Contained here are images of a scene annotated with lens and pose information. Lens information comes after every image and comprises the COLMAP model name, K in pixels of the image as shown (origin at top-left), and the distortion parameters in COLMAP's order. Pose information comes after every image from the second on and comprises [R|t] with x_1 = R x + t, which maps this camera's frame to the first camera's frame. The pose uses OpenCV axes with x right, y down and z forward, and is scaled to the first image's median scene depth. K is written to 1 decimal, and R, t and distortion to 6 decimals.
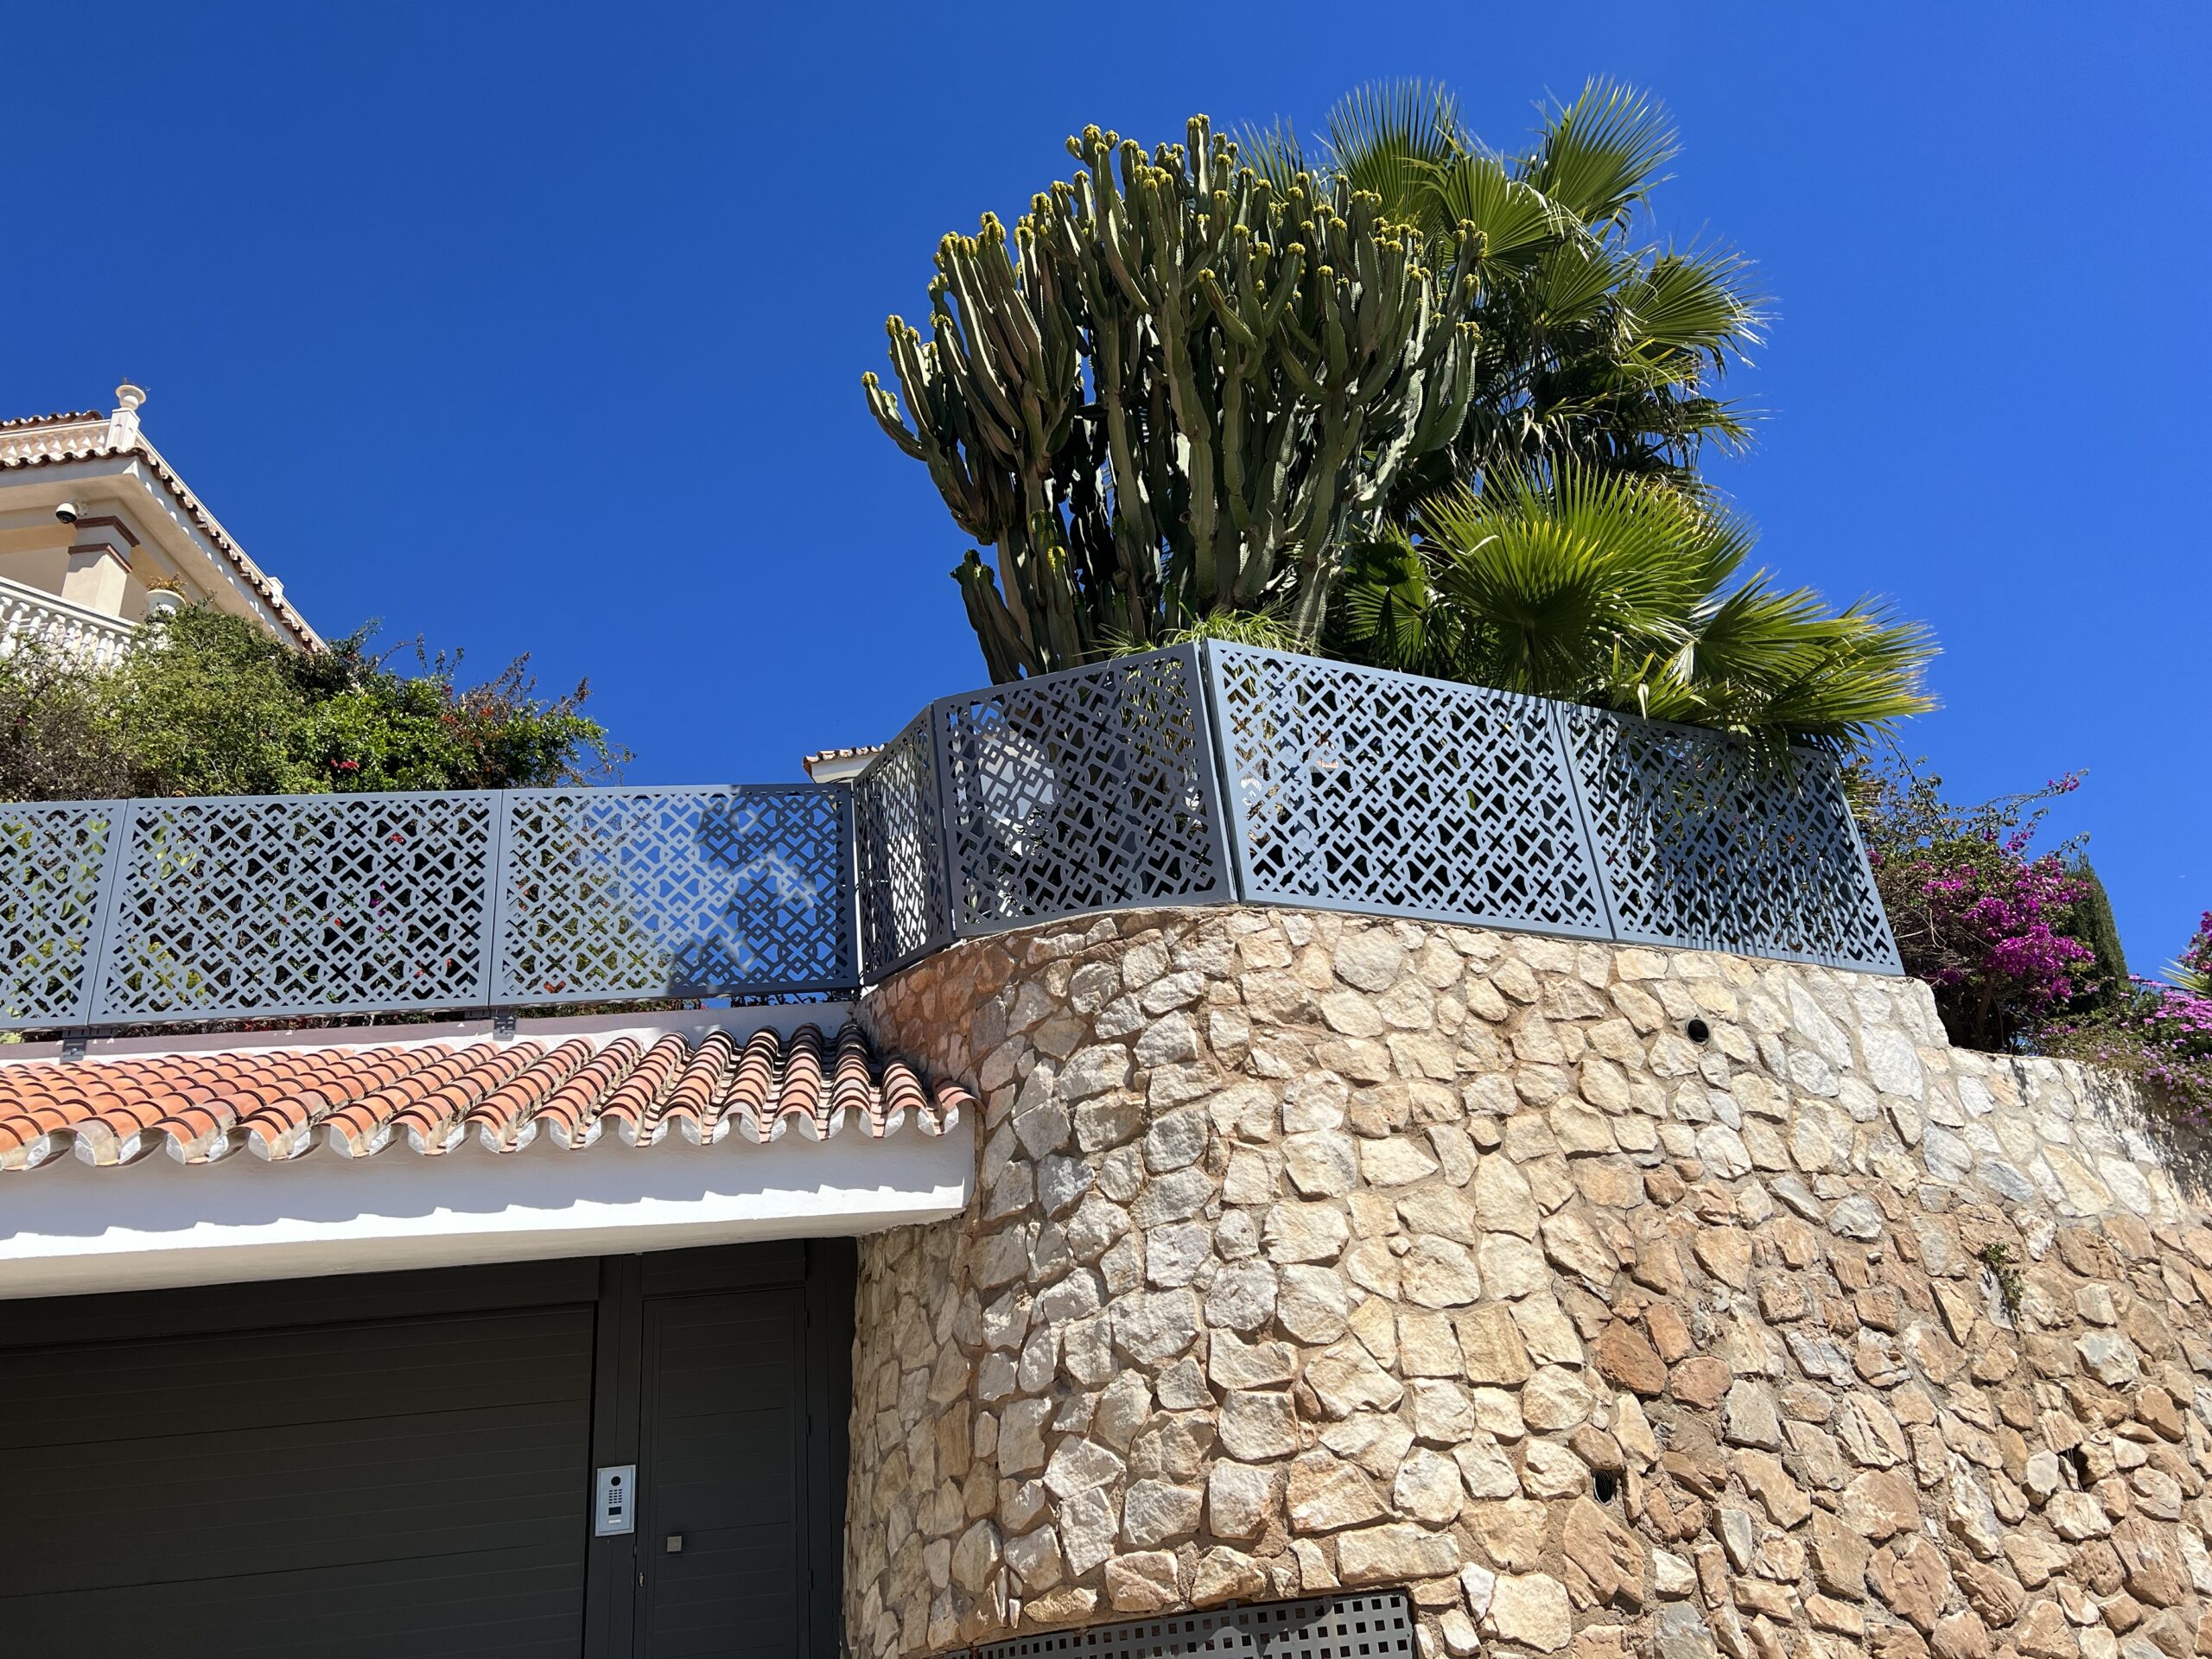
lens RADIAL K [[1645.2, 0, 1111.9], [0, 1645.2, 834.9], [0, 0, 1]] dist [0.056652, -0.061832]
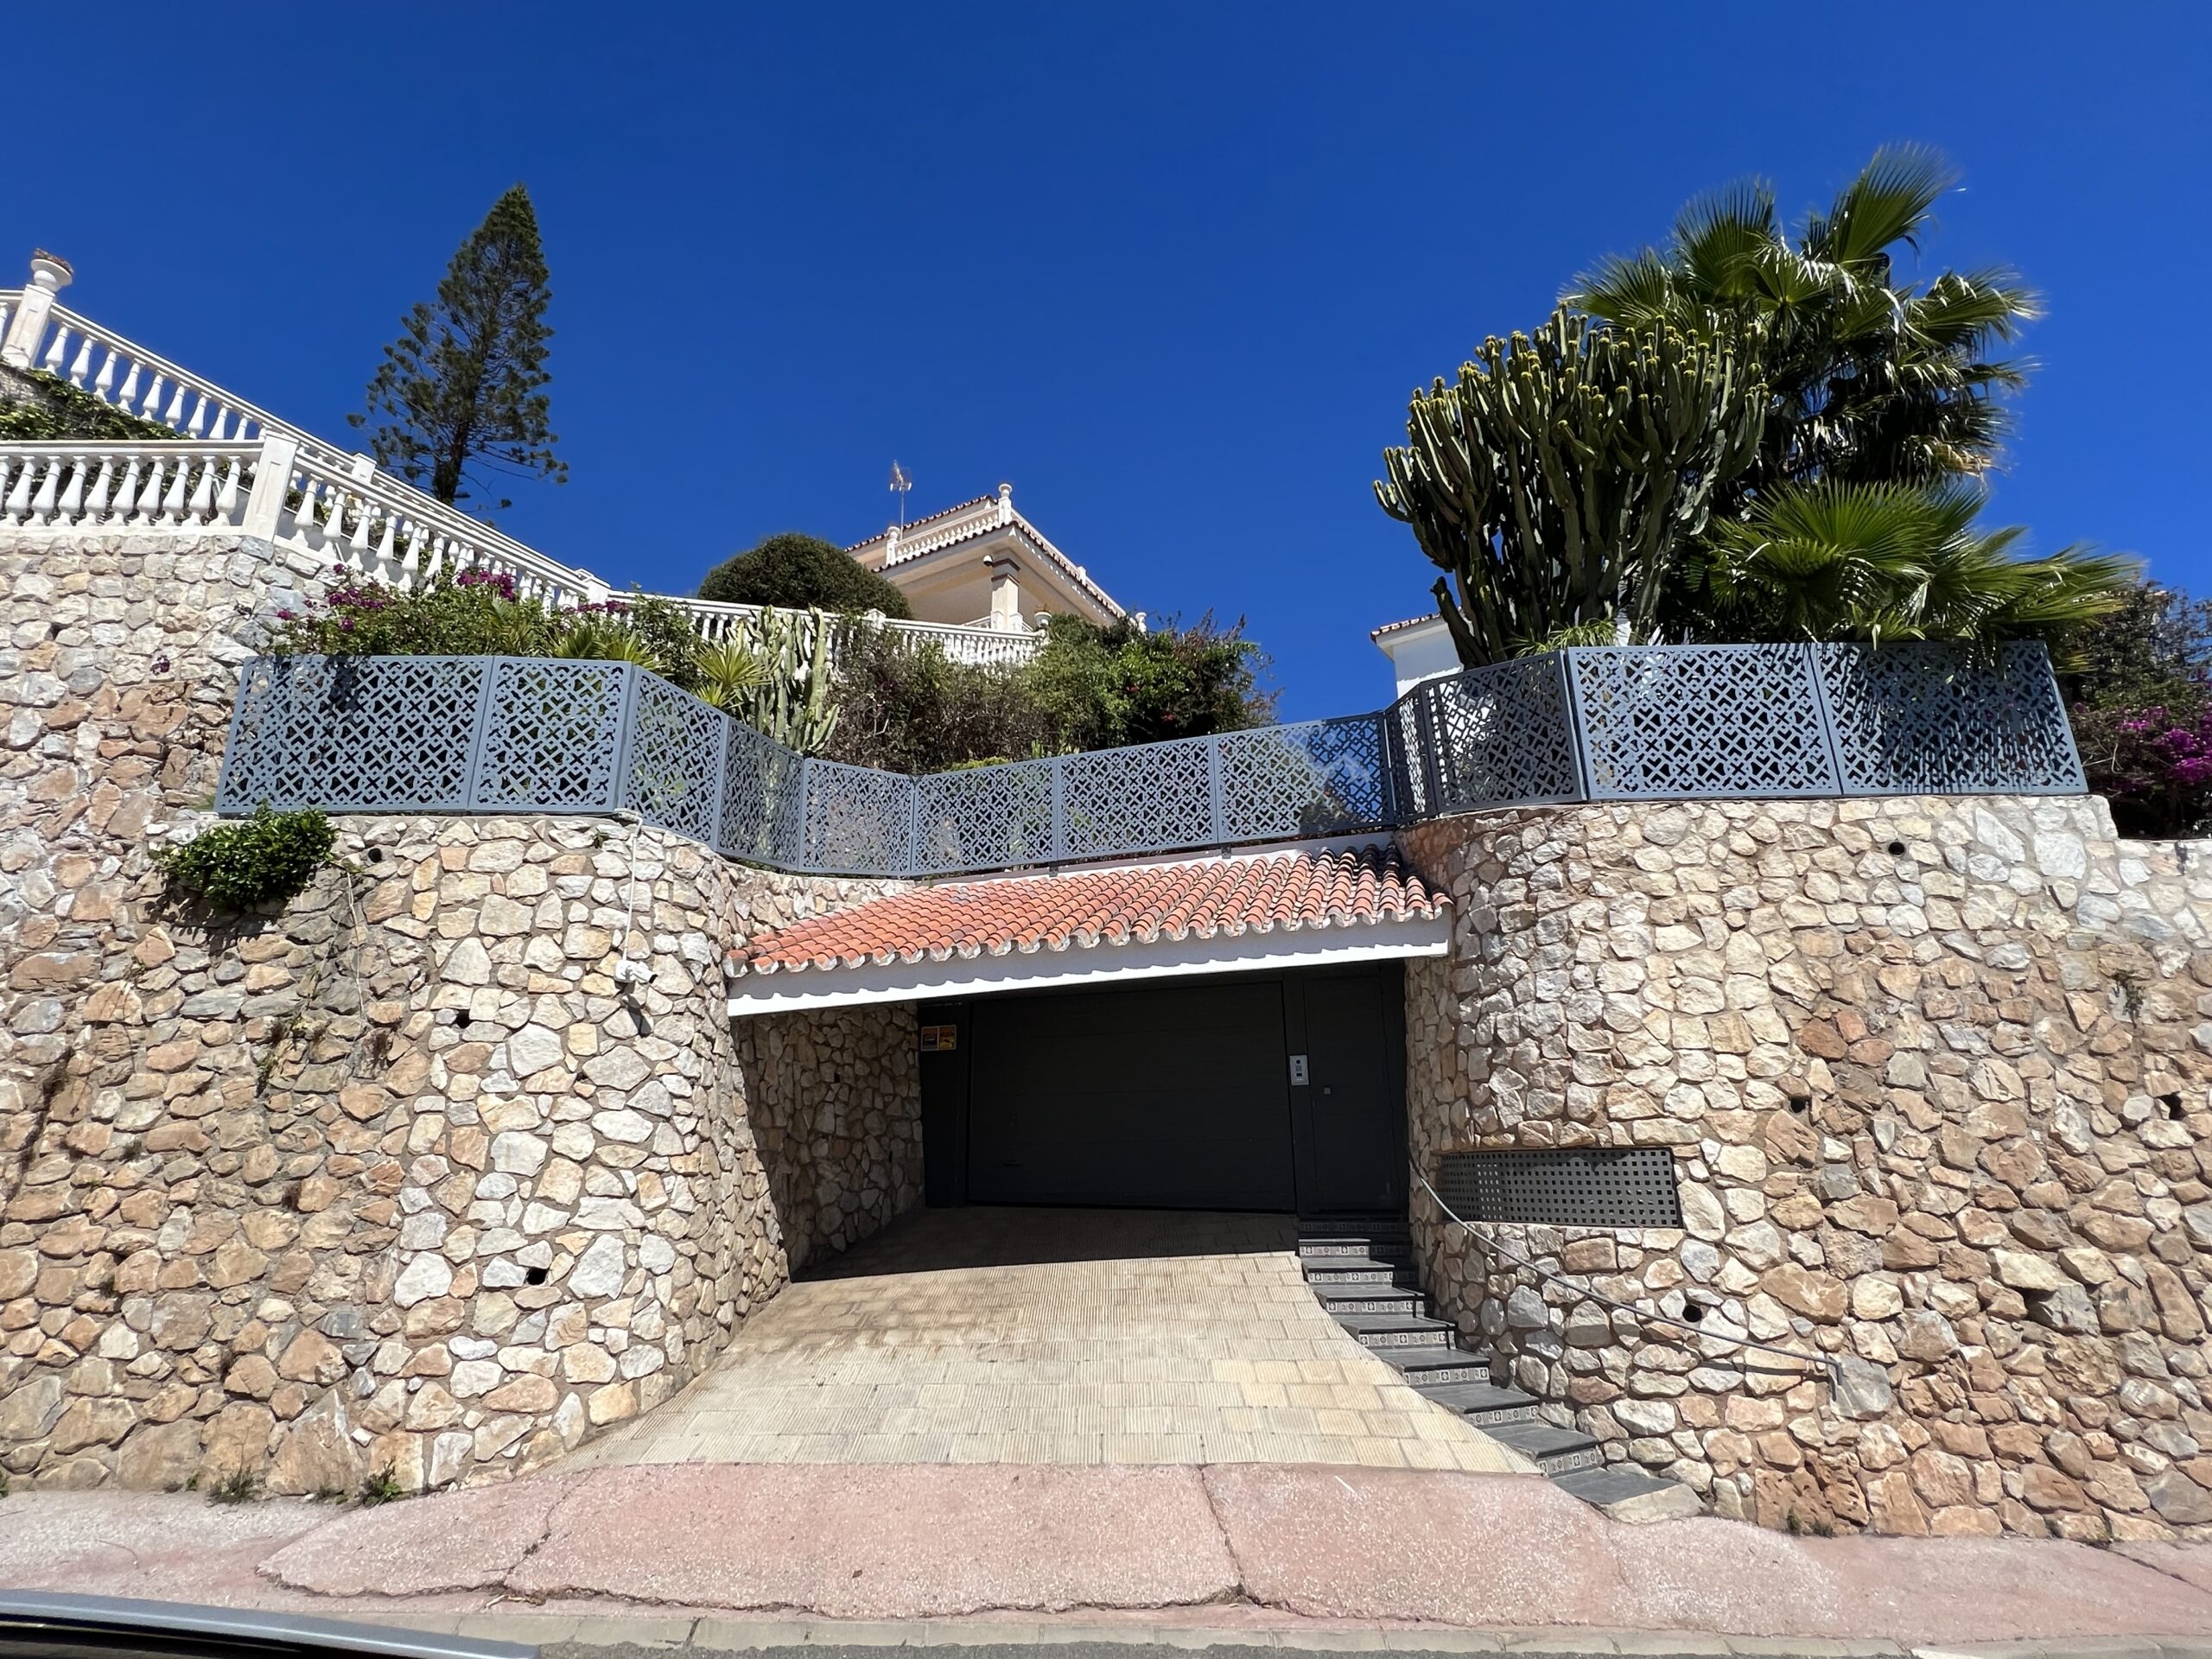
lens RADIAL K [[1030.2, 0, 1112.5], [0, 1030.2, 840.0], [0, 0, 1]] dist [-0.005243, 0.001981]
pose [[0.896326, -0.041428, -0.441456, 0.102363], [0.129057, 0.976894, 0.170360, -0.175012], [0.424198, -0.209671, 0.880962, -0.263105]]
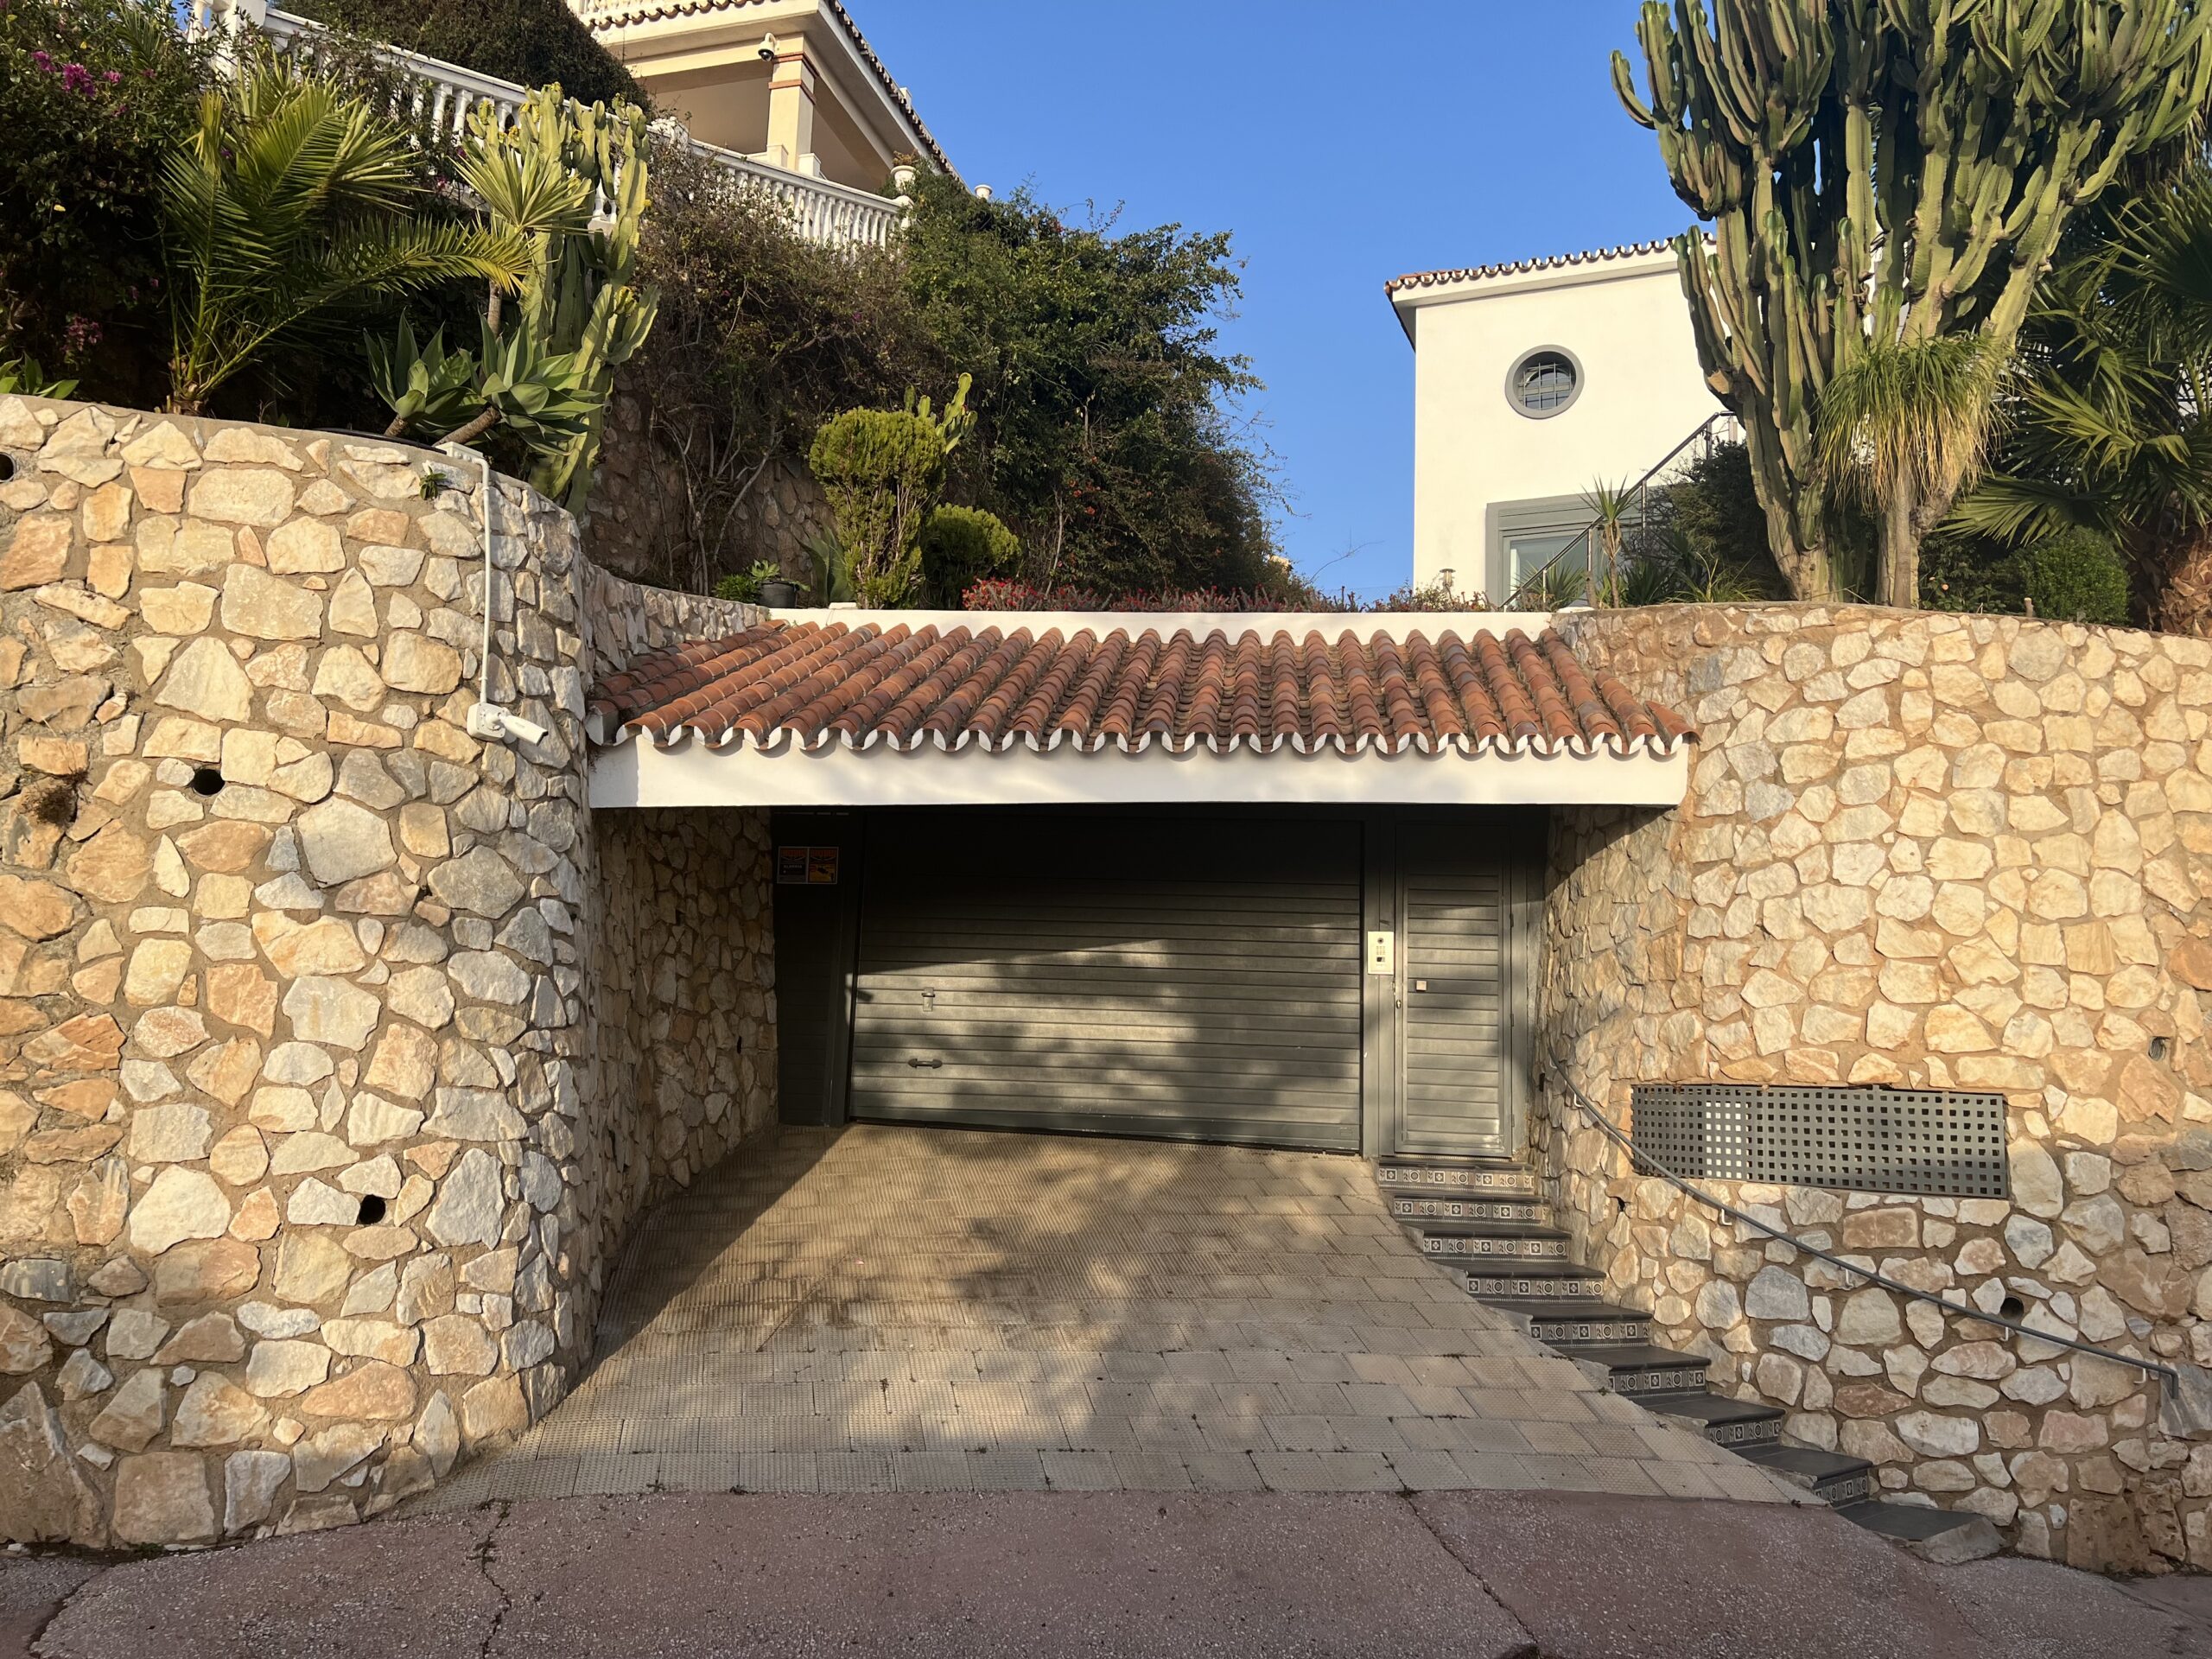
lens RADIAL K [[1645.2, 0, 1117.5], [0, 1645.2, 827.2], [0, 0, 1]] dist [0.056652, -0.061832]
pose [[0.963882, 0.102797, -0.245692, -0.193260], [-0.016347, 0.943605, 0.330668, -0.205188], [0.265828, -0.314709, 0.911205, -0.402824]]
